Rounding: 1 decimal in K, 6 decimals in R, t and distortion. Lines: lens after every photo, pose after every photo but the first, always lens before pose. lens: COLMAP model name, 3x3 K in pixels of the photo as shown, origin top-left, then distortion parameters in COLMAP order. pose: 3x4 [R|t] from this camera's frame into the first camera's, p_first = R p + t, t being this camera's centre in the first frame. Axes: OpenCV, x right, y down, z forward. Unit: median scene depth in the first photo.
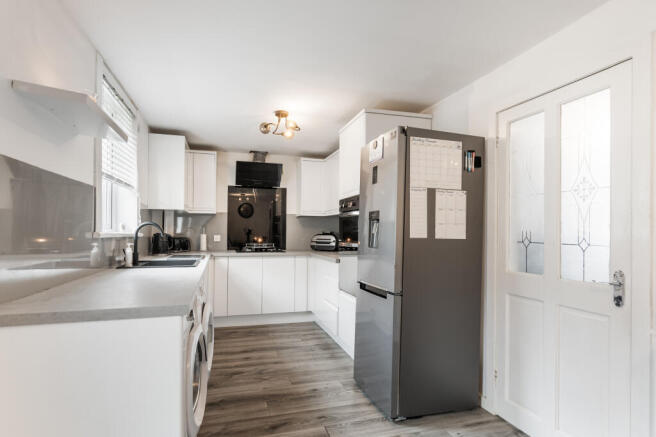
lens RADIAL K [[324.3, 0, 327.2], [0, 324.3, 228.8], [0, 0, 1]] dist [0.002912, 0.000115]
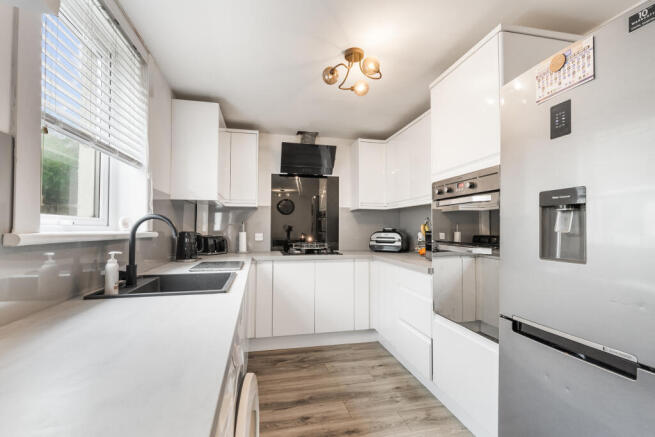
lens RADIAL K [[308.5, 0, 327.9], [0, 308.5, 221.2], [0, 0, 1]] dist [0.005926, -0.000819]
pose [[0.995062, -0.005418, -0.099112, -0.111947], [0.004107, 0.999901, -0.013431, 0.000581], [0.099175, 0.012958, 0.994986, 0.302955]]
